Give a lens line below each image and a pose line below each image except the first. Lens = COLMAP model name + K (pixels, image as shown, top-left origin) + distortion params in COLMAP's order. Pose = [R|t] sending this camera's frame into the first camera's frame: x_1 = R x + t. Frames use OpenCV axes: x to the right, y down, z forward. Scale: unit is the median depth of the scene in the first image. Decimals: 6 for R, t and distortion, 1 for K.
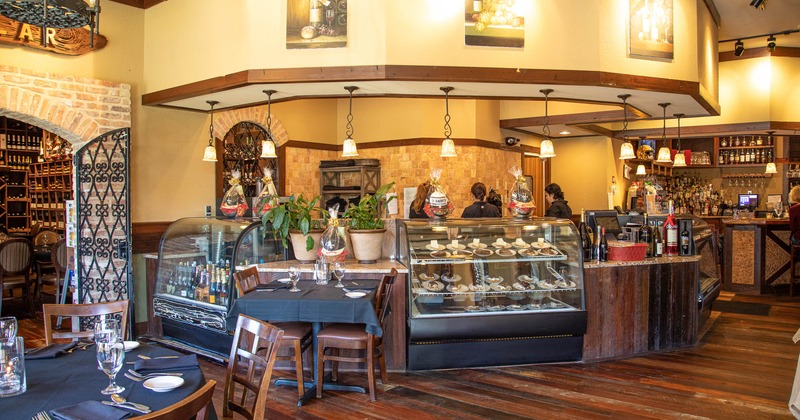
lens RADIAL K [[563.7, 0, 400.4], [0, 563.7, 210.5], [0, 0, 1]] dist [-0.030632, -0.000195]
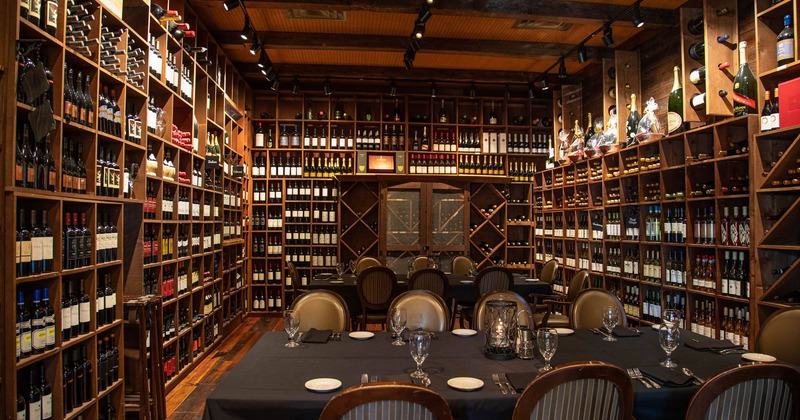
lens RADIAL K [[563.7, 0, 400.3], [0, 563.7, 210.6], [0, 0, 1]] dist [-0.030632, -0.000195]
pose [[0.711401, -0.011312, -0.702695, -0.291931], [-0.018304, 0.999233, -0.034616, -0.008158], [0.702547, 0.037488, 0.710649, 0.381063]]
